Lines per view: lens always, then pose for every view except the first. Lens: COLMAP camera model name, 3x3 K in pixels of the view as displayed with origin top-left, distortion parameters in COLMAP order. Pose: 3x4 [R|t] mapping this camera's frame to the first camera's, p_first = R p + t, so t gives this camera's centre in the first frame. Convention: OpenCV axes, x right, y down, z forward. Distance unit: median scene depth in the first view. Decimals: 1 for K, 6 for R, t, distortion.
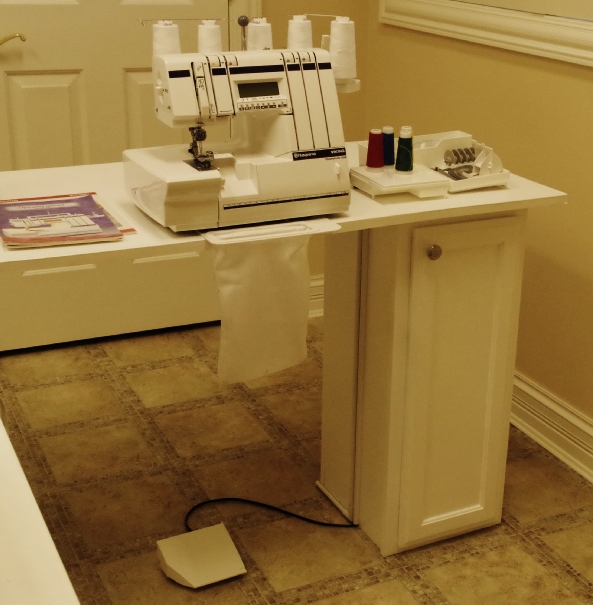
lens RADIAL K [[994.8, 0, 380.6], [0, 994.8, 310.7], [0, 0, 1]] dist [-0.008969, 0.000000]
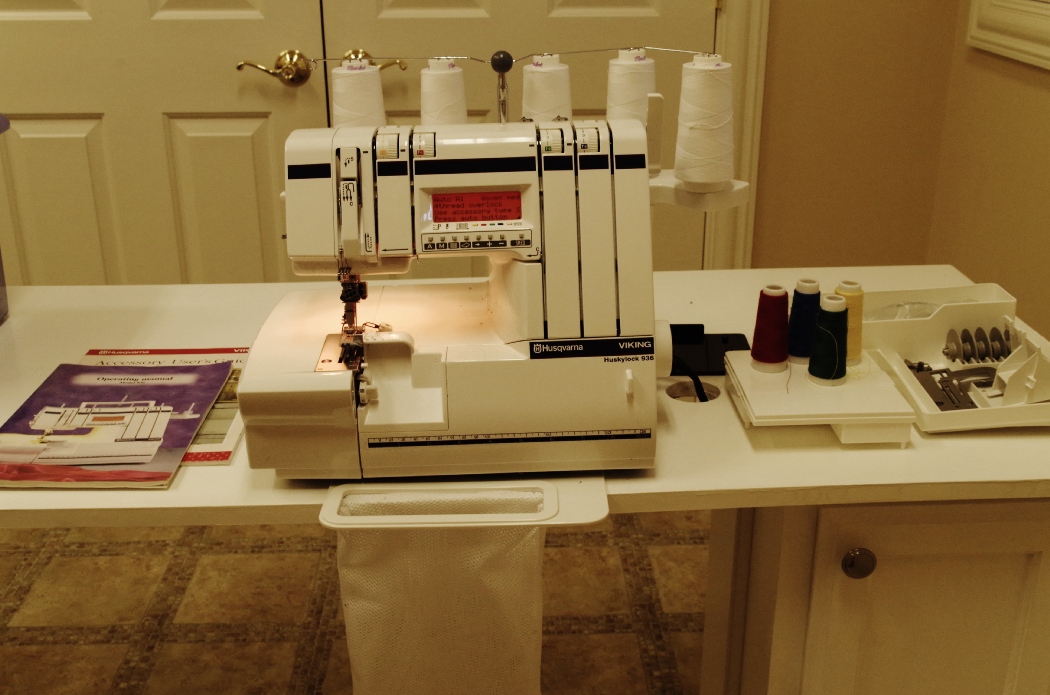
lens RADIAL K [[1127.7, 0, 539.2], [0, 1127.7, 363.7], [0, 0, 1]] dist [-0.019232, 0.000000]
pose [[0.897504, 0.128612, -0.421836, 0.130500], [-0.125065, 0.991488, 0.036202, -0.152370], [0.422901, 0.020265, 0.905949, 0.462586]]
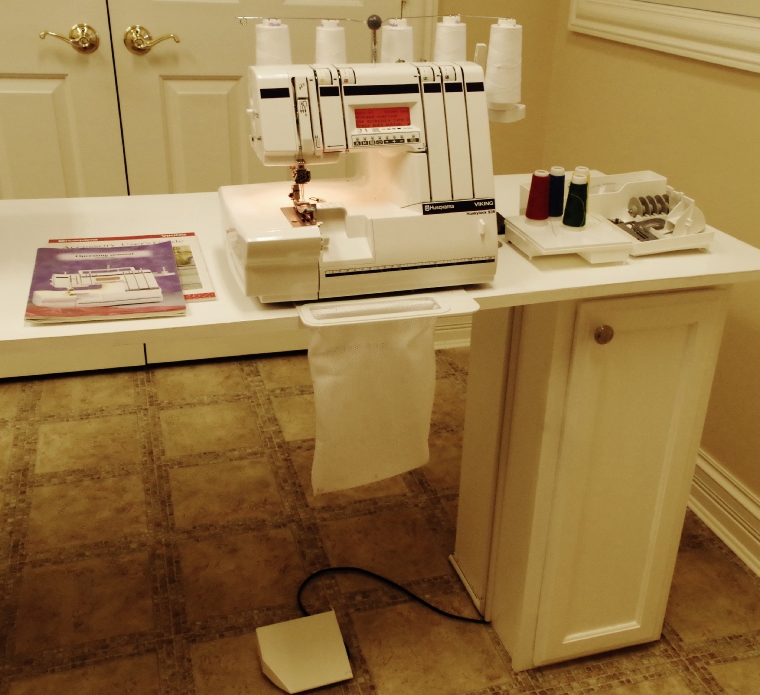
lens RADIAL K [[856.0, 0, 412.7], [0, 856.0, 357.4], [0, 0, 1]] dist [0.053269, 0.000000]
pose [[0.983580, 0.080095, -0.161726, 0.016955], [-0.067206, 0.994225, 0.083661, -0.087651], [0.167493, -0.071418, 0.983283, 0.315302]]
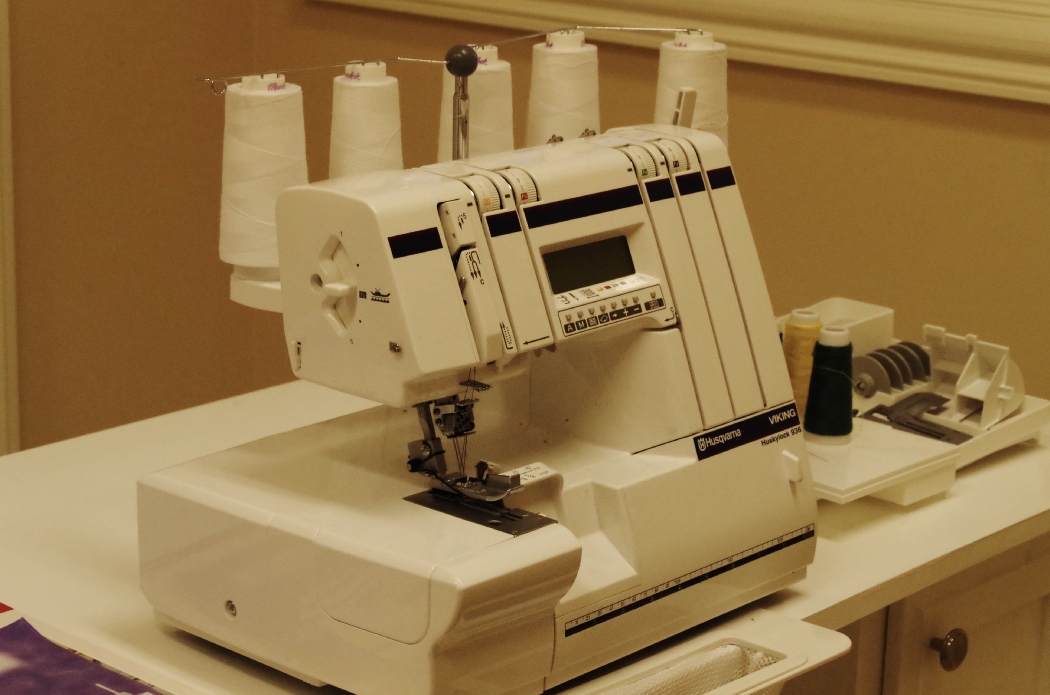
lens RADIAL K [[2301.4, 0, 540.3], [0, 2301.4, 381.9], [0, 0, 1]] dist [-0.083713, 0.000000]
pose [[0.944340, -0.093498, 0.315405, -0.347701], [0.120360, 0.990484, -0.066749, -0.118758], [-0.306162, 0.100996, 0.946607, 0.241863]]
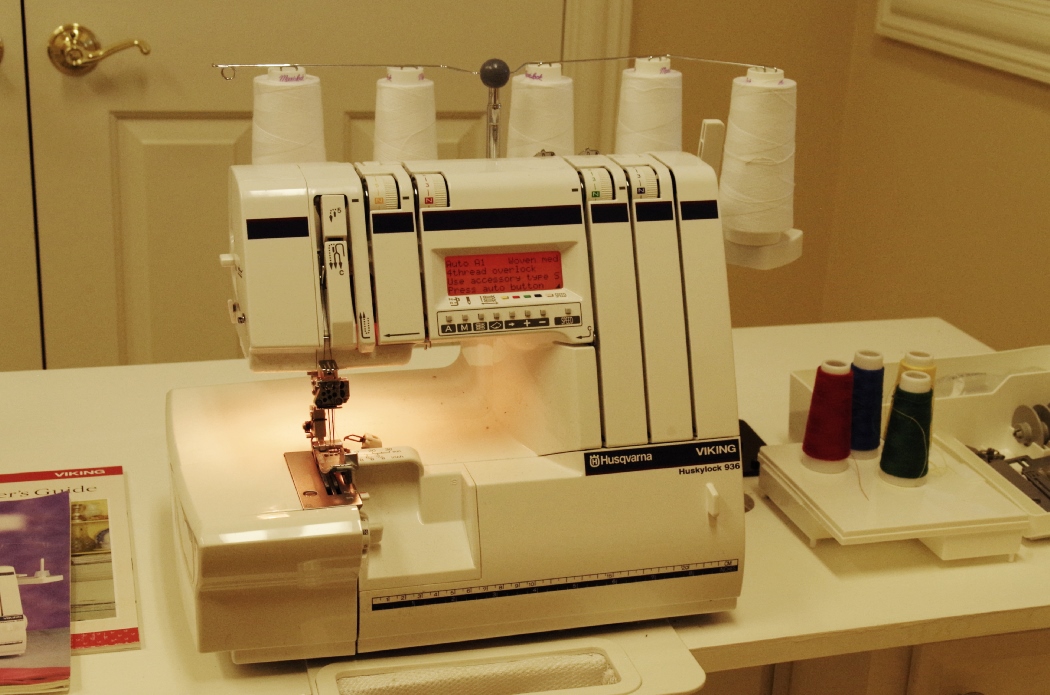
lens RADIAL K [[1542.5, 0, 542.6], [0, 1542.5, 375.2], [0, 0, 1]] dist [-0.002219, 0.000000]
pose [[0.976916, 0.078945, -0.198501, 0.003288], [-0.086152, 0.995891, -0.027922, -0.153363], [0.195481, 0.044379, 0.979703, 0.412268]]
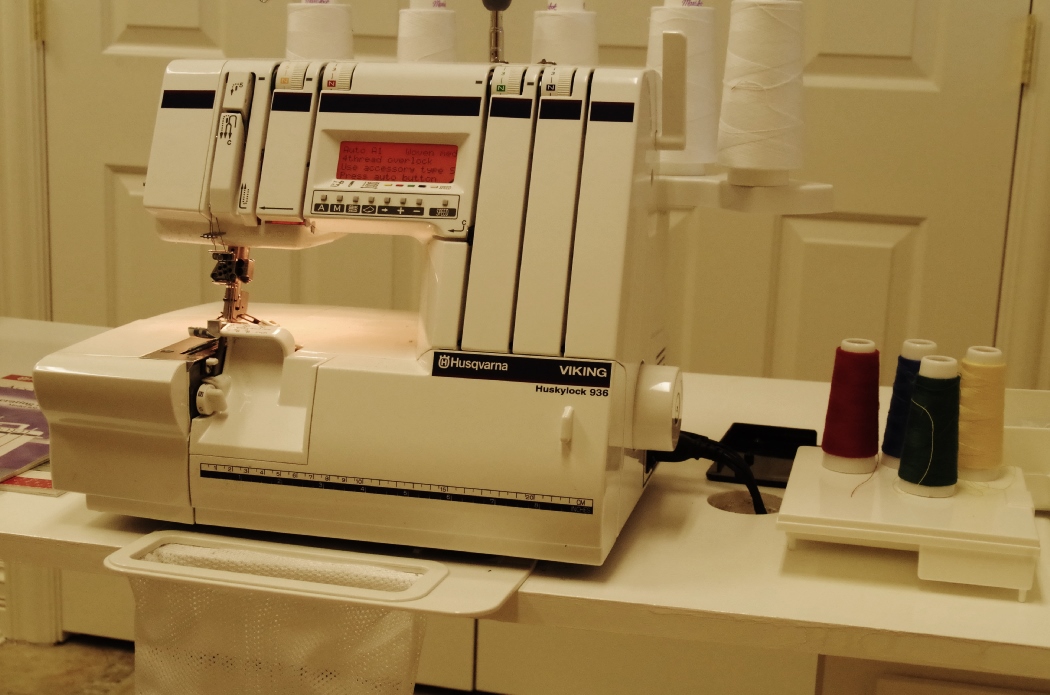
lens RADIAL K [[1449.0, 0, 543.2], [0, 1449.0, 379.3], [0, 0, 1]] dist [0.022837, 0.000000]
pose [[0.745822, 0.139130, -0.651454, 0.228387], [-0.249794, 0.964998, -0.079885, -0.108802], [0.617538, 0.222309, 0.754470, 0.596703]]
